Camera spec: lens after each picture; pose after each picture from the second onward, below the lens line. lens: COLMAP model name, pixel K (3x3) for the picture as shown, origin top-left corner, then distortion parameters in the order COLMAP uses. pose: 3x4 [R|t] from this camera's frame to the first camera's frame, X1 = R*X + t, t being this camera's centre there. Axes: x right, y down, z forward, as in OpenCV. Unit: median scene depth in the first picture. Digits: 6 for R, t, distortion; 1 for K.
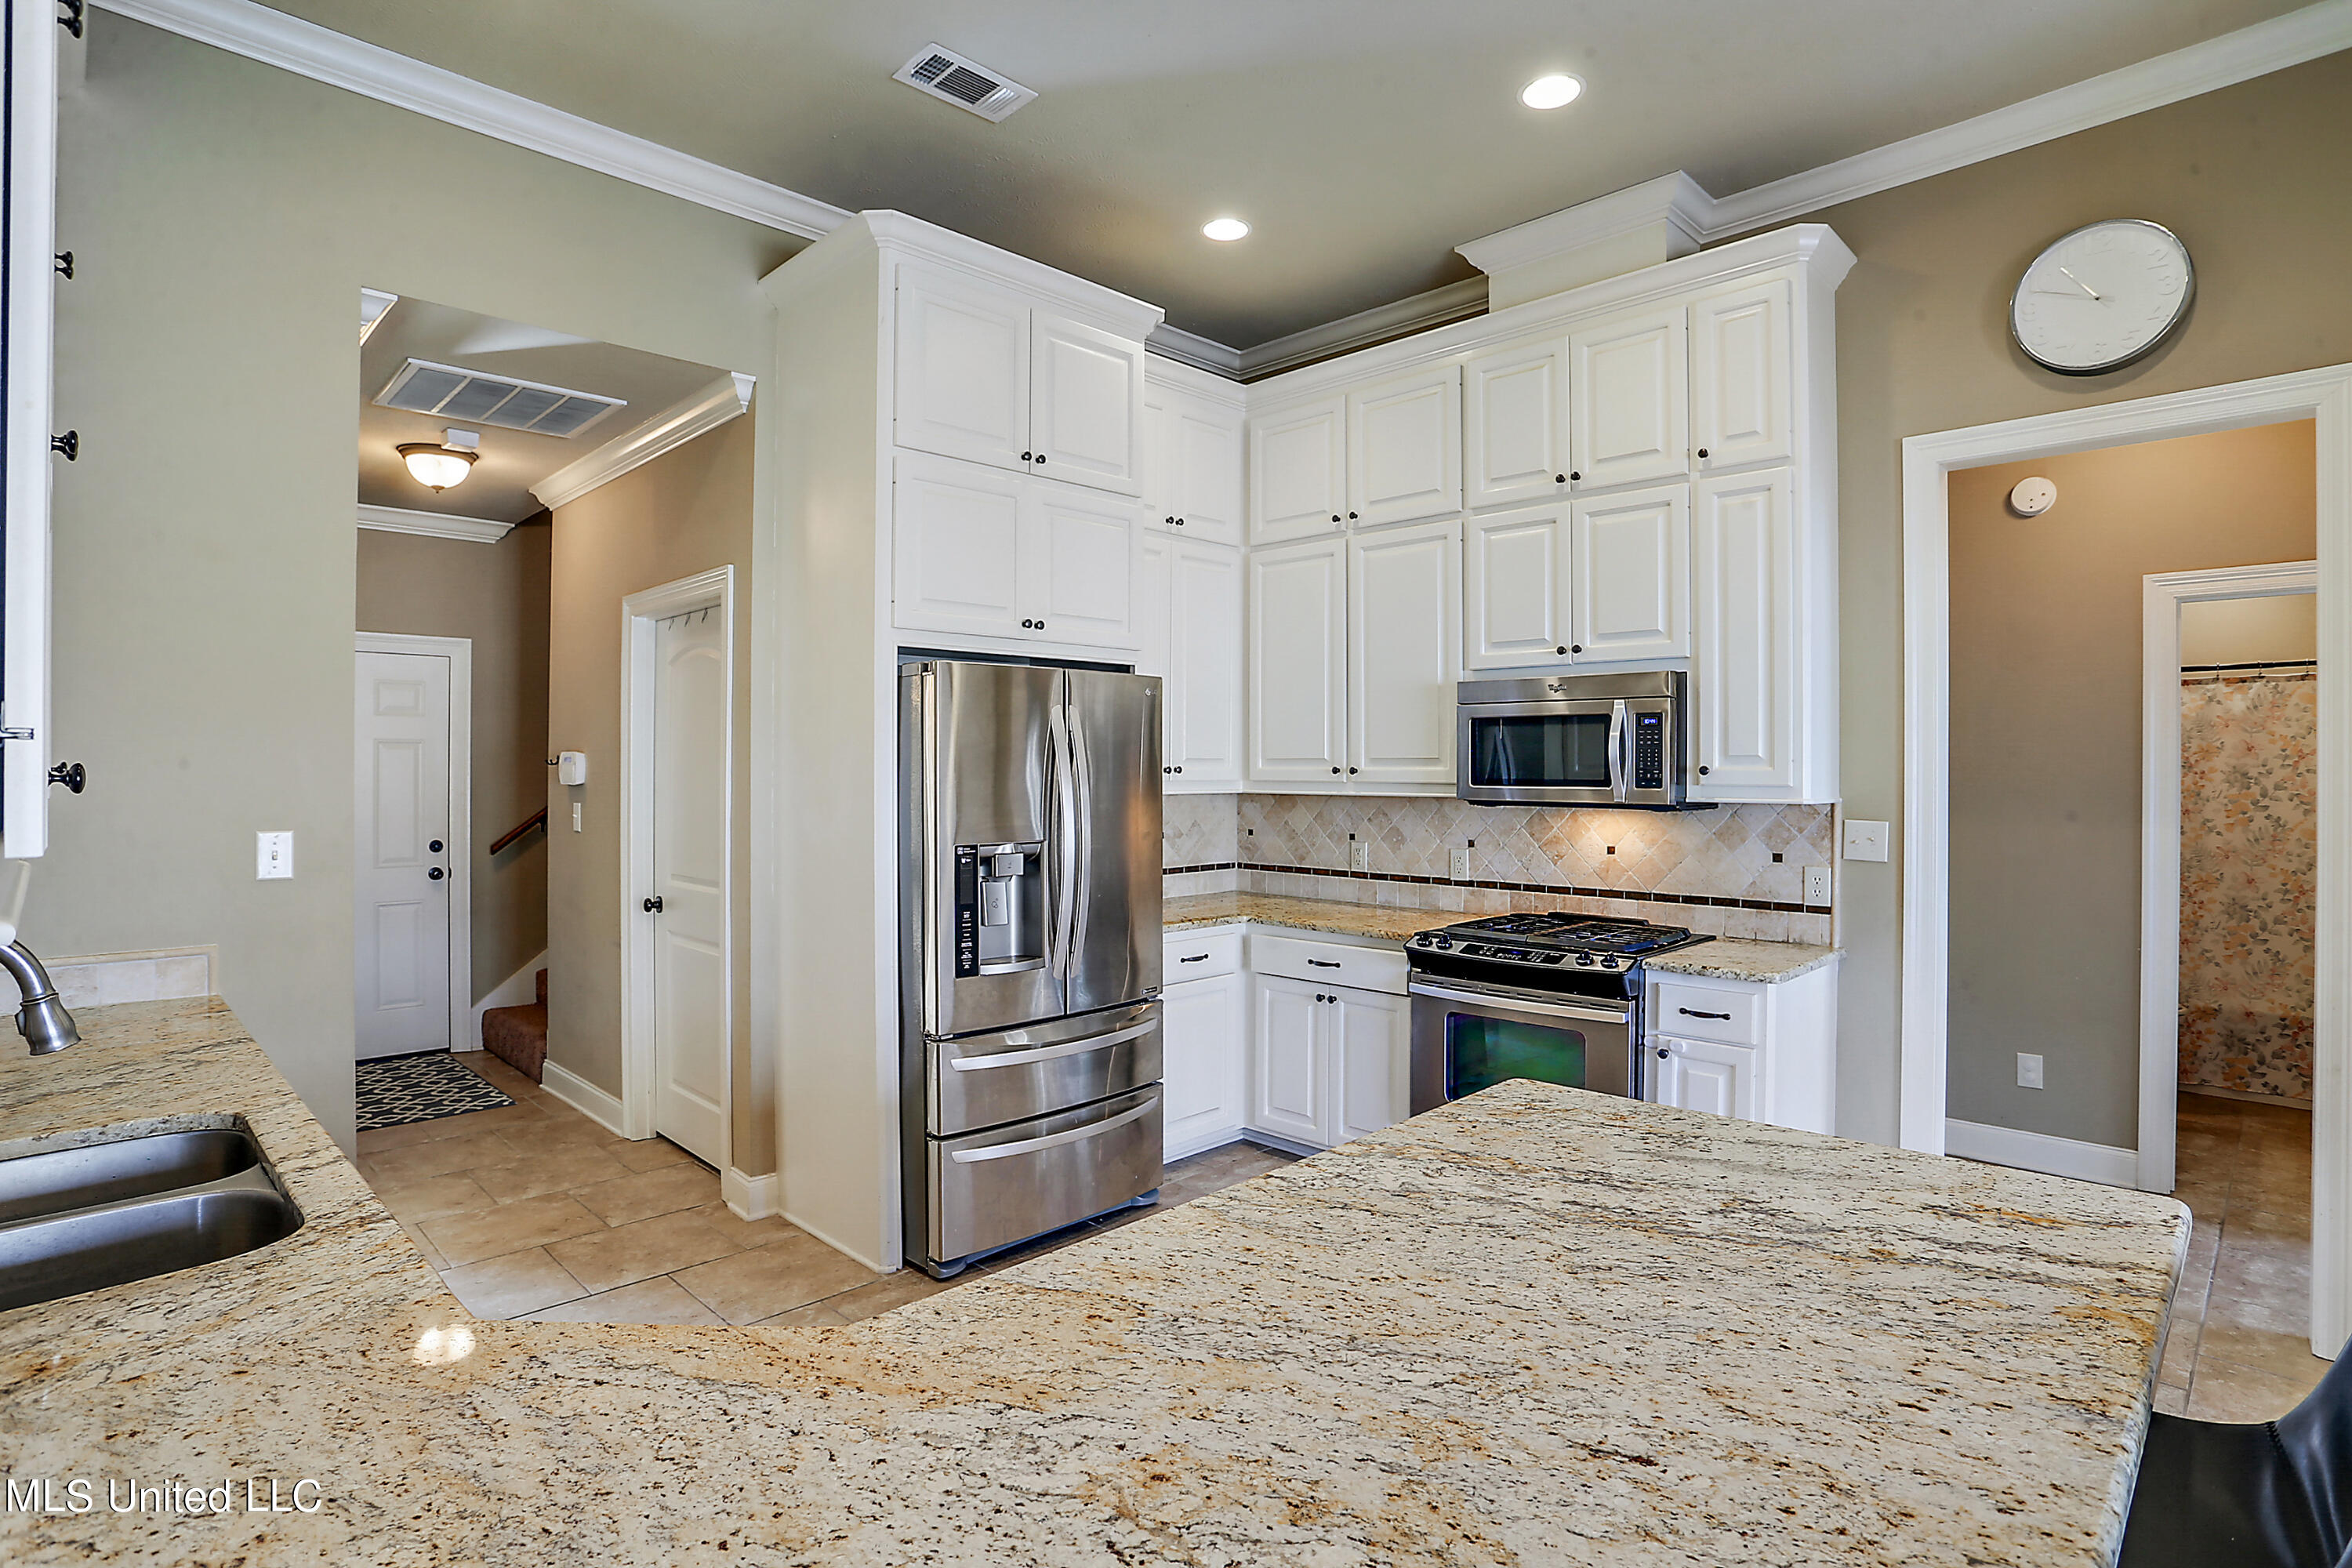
lens RADIAL K [[1173.6, 0, 1162.5], [0, 1173.6, 773.4], [0, 0, 1]] dist [-0.069015, 0.028986]
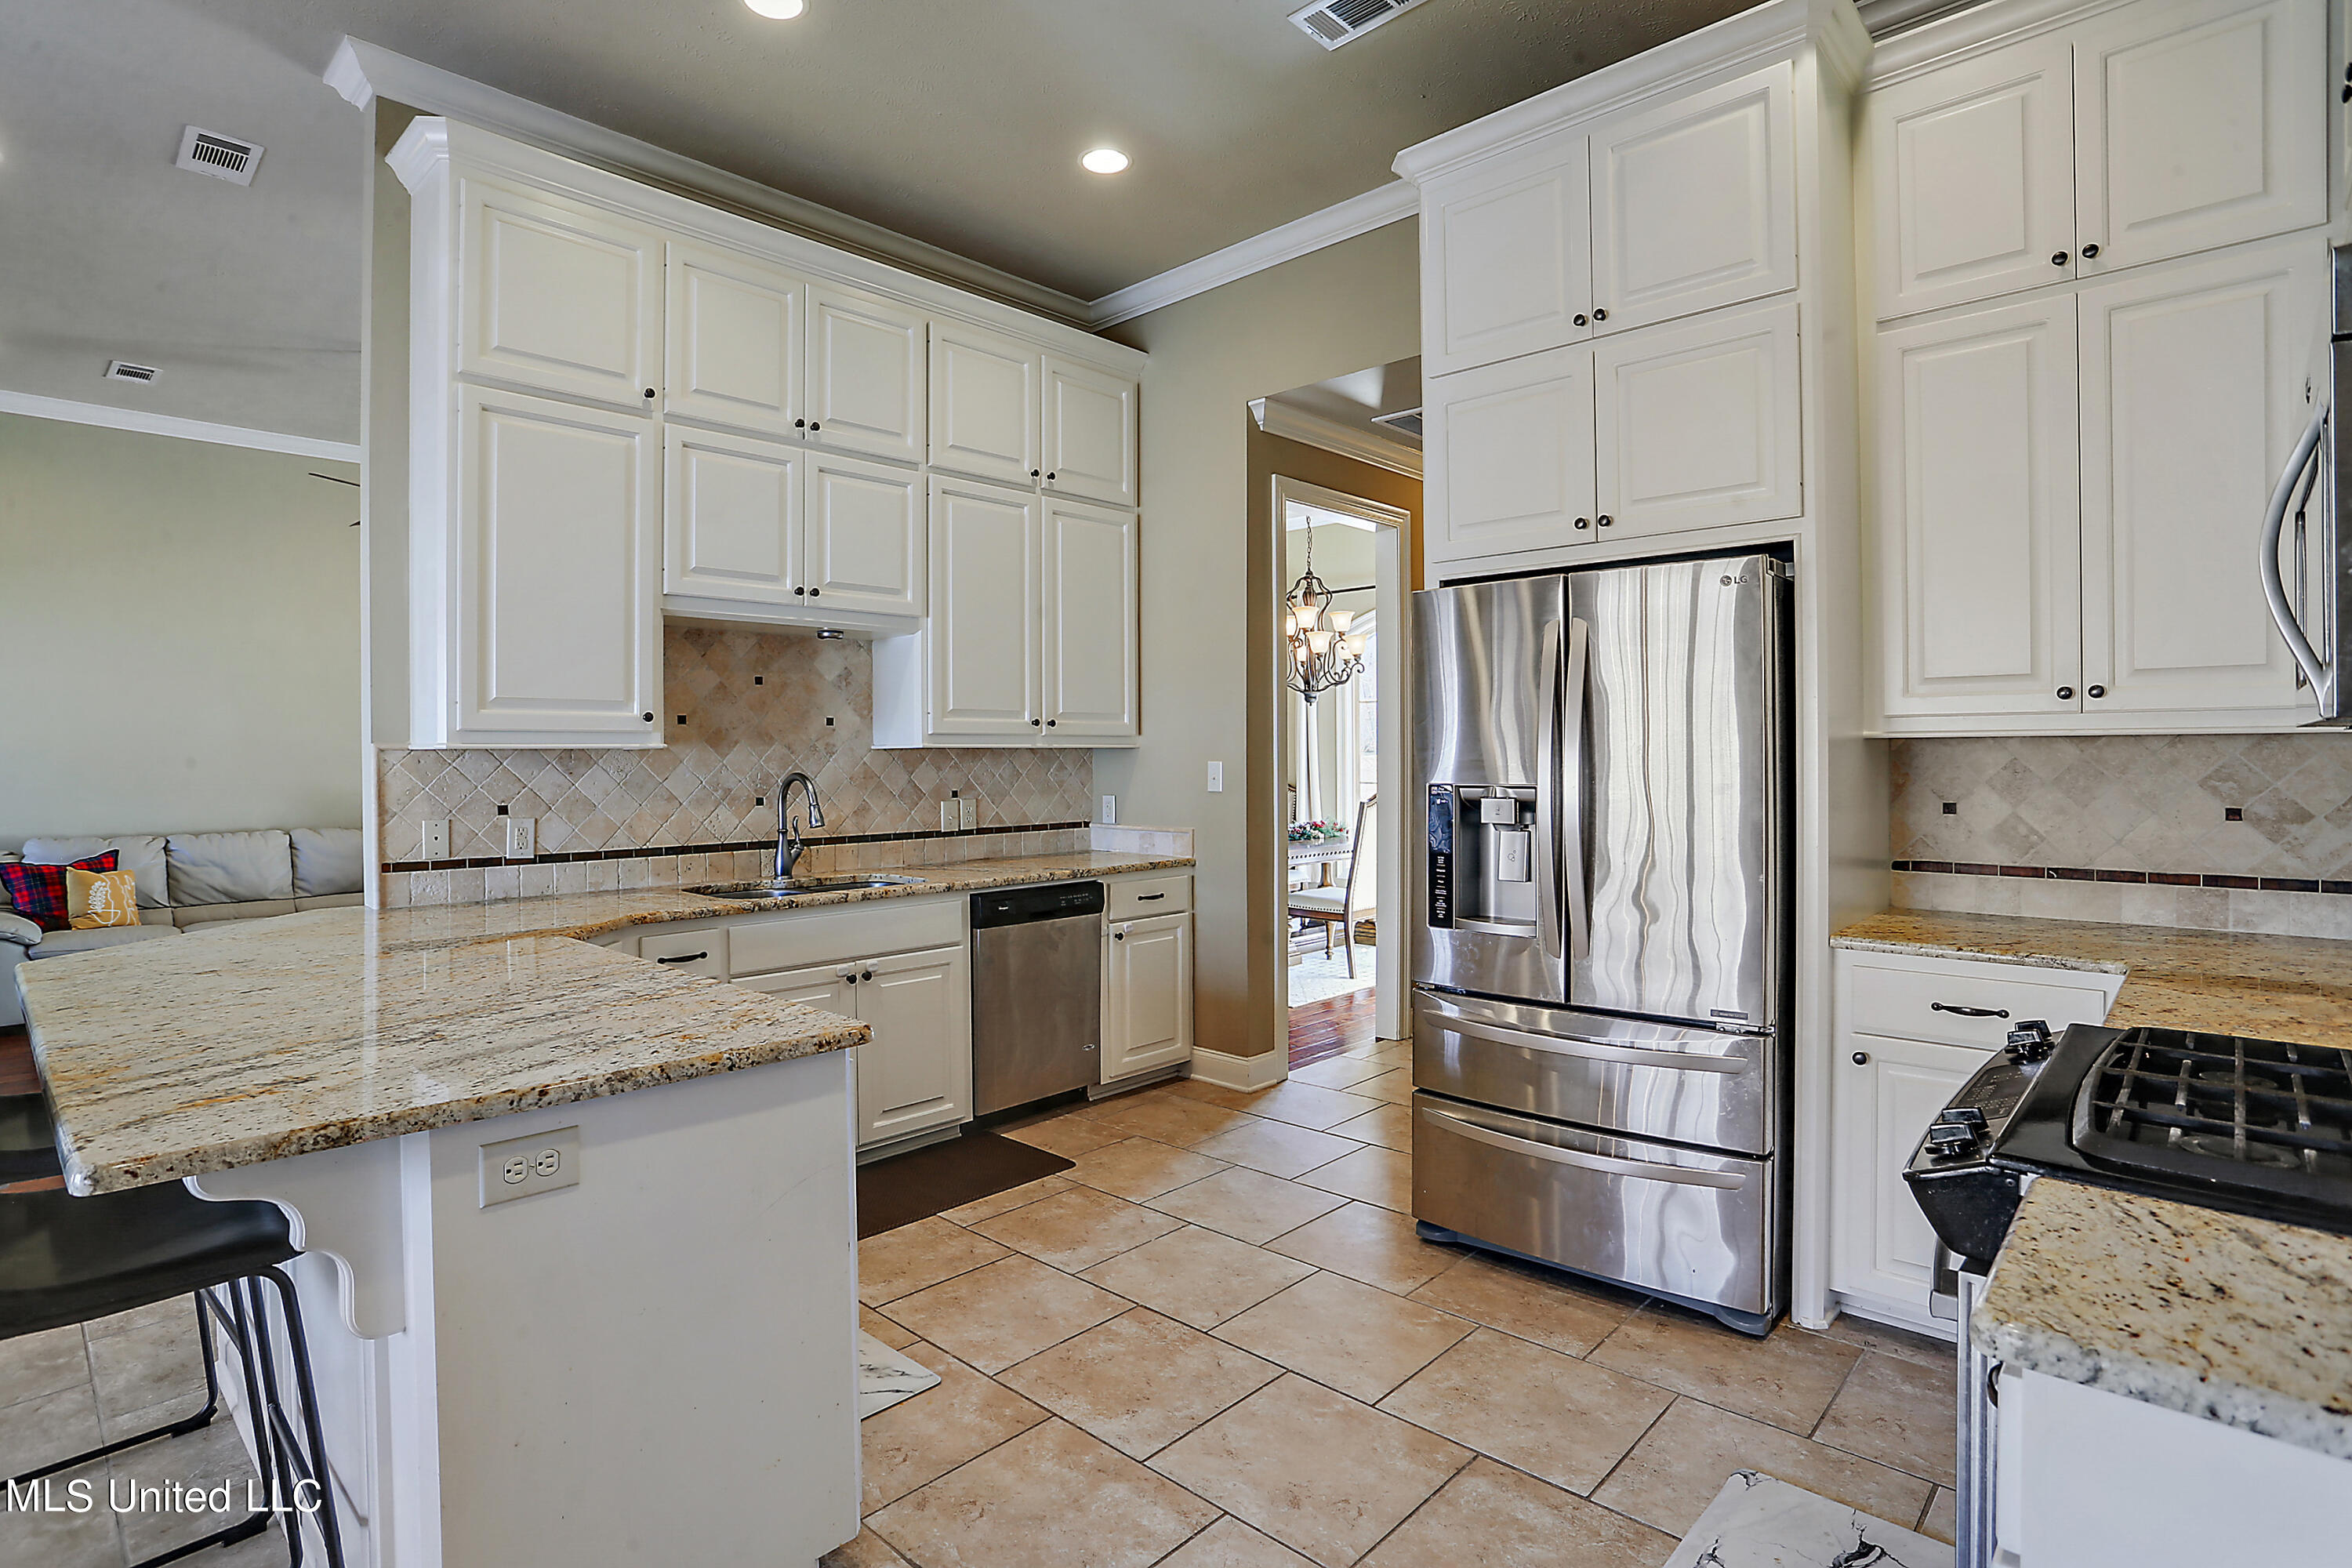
lens RADIAL K [[1173.6, 0, 1162.5], [0, 1173.6, 773.4], [0, 0, 1]] dist [-0.069015, 0.028986]
pose [[0.027830, 0.009282, -0.999570, 0.702531], [0.003780, 0.999949, 0.009391, 0.038588], [0.999606, -0.004040, 0.027794, 0.693243]]
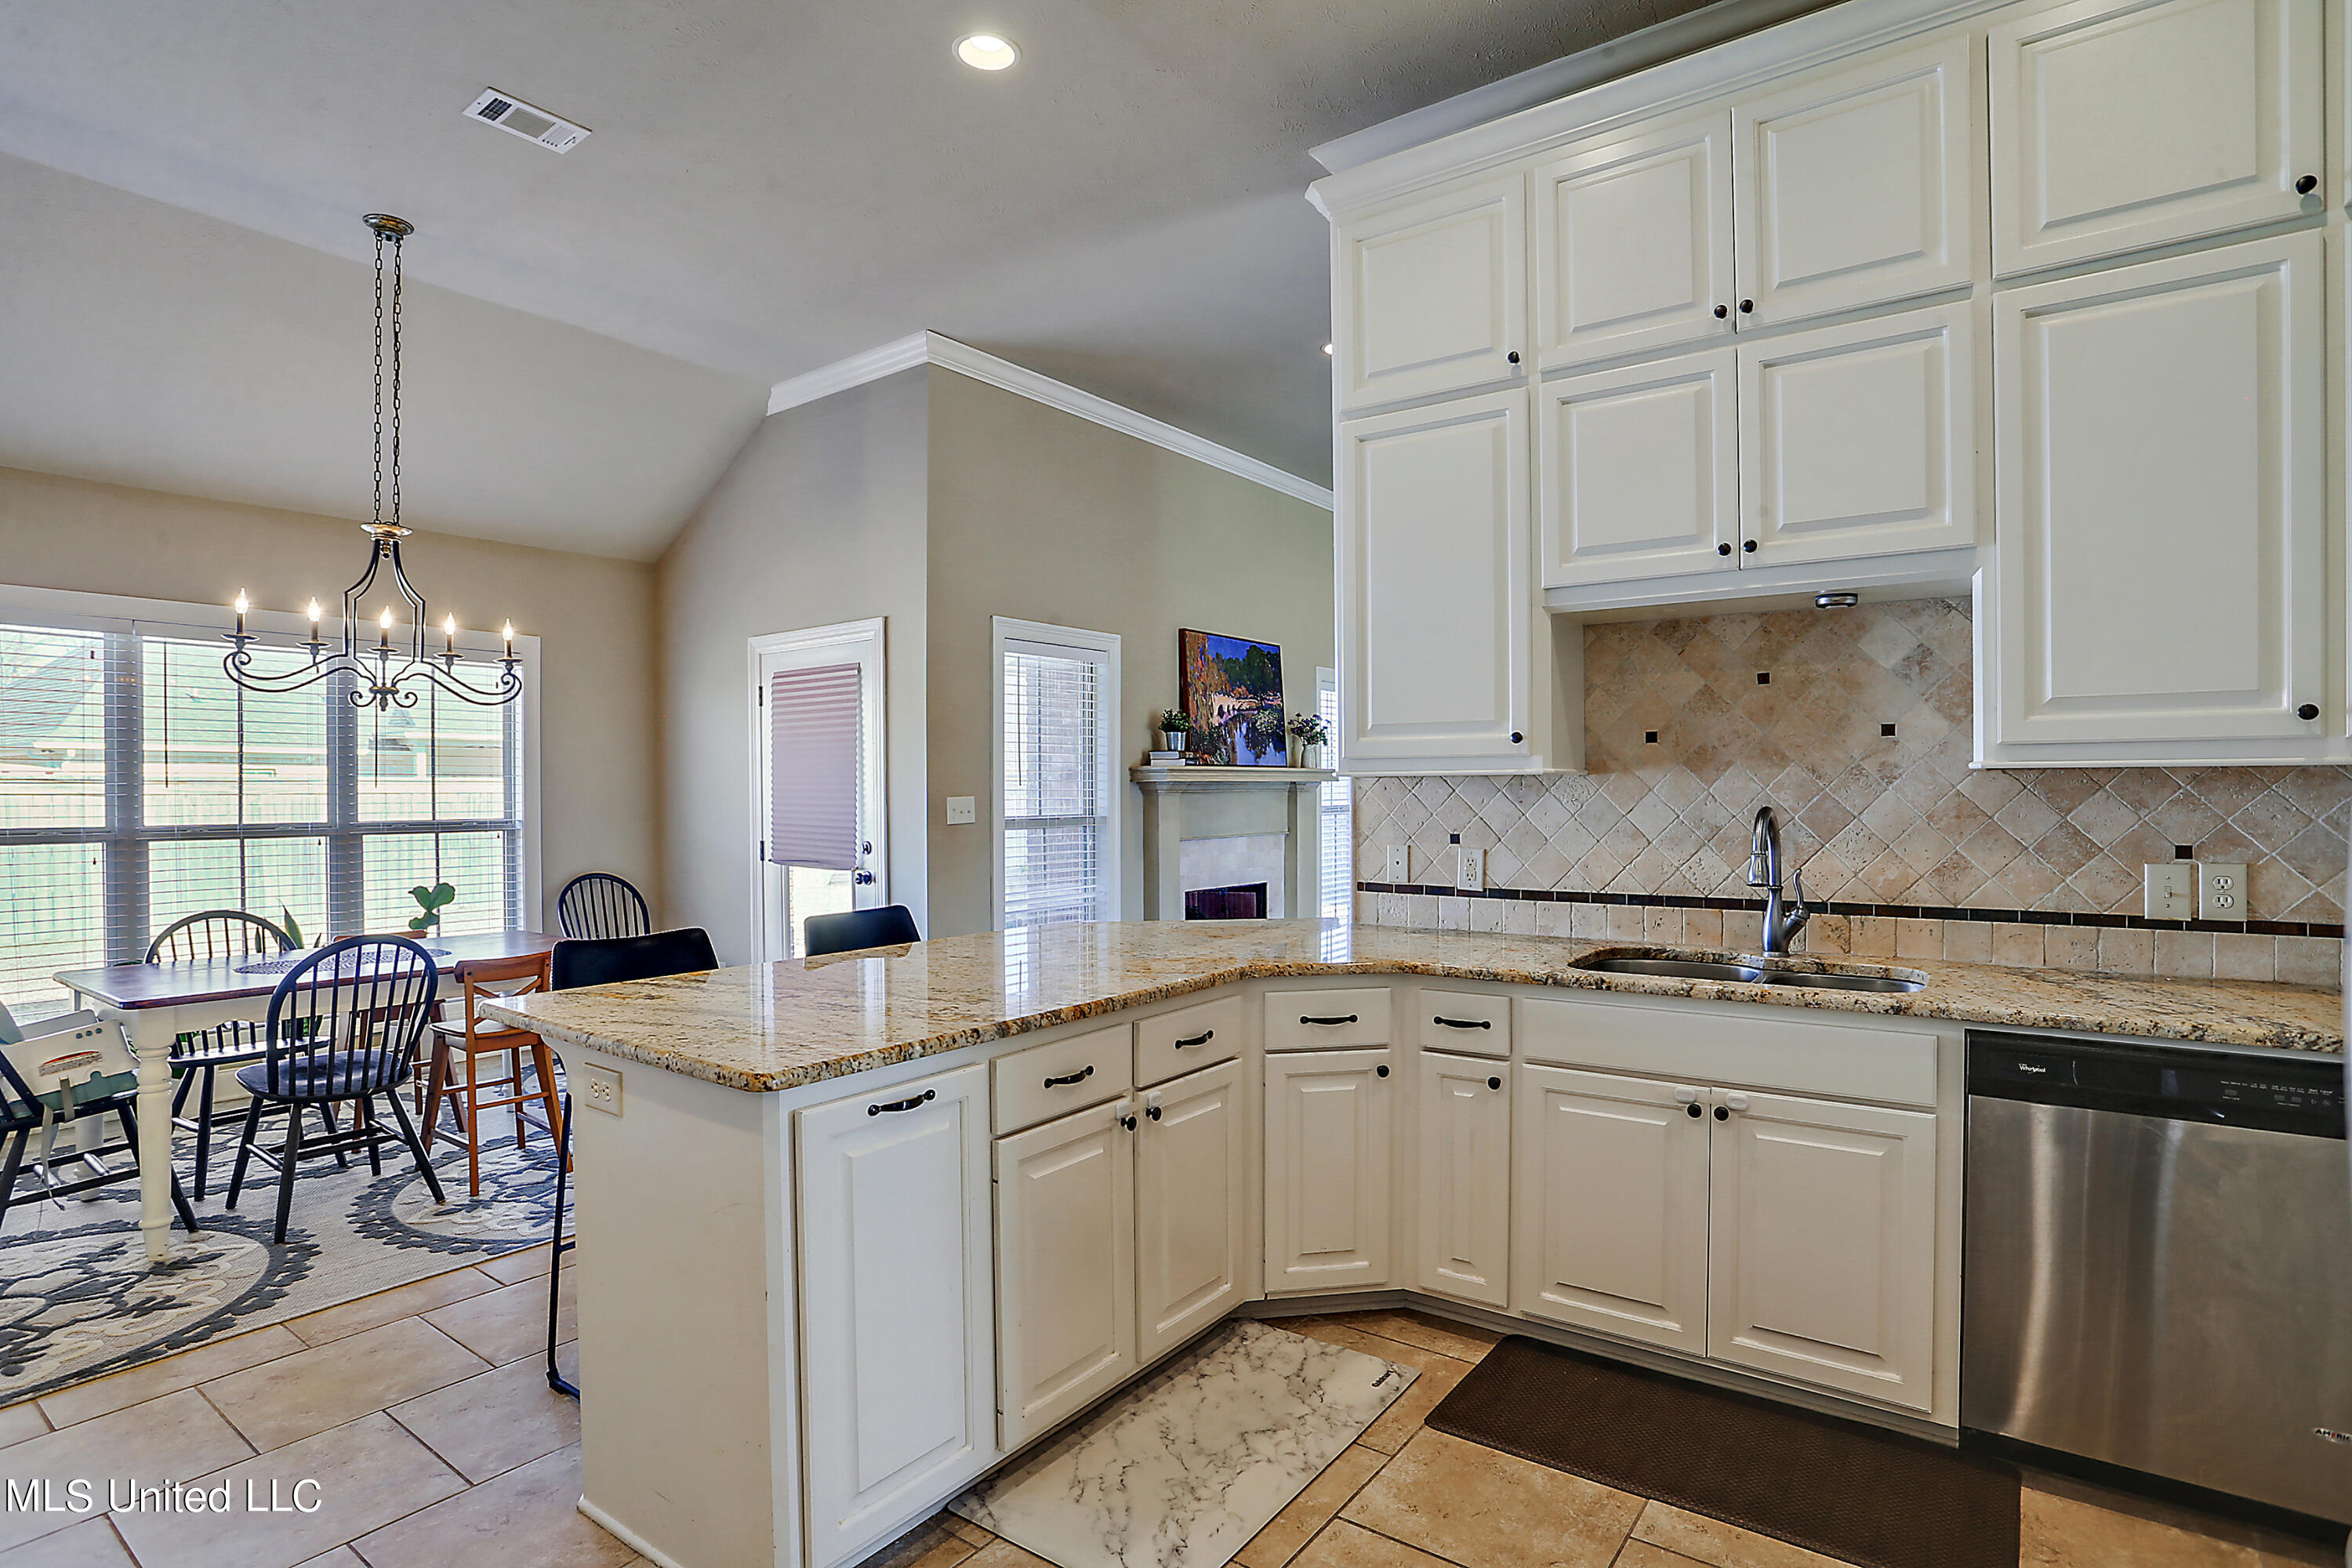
lens RADIAL K [[1188.6, 0, 1187.9], [0, 1188.6, 808.9], [0, 0, 1]] dist [-0.047593, 0.000844]
pose [[-0.987356, 0.004530, -0.158457, 0.087793], [0.001468, 0.999810, 0.019435, 0.032790], [0.158515, 0.018957, -0.987175, 1.089511]]
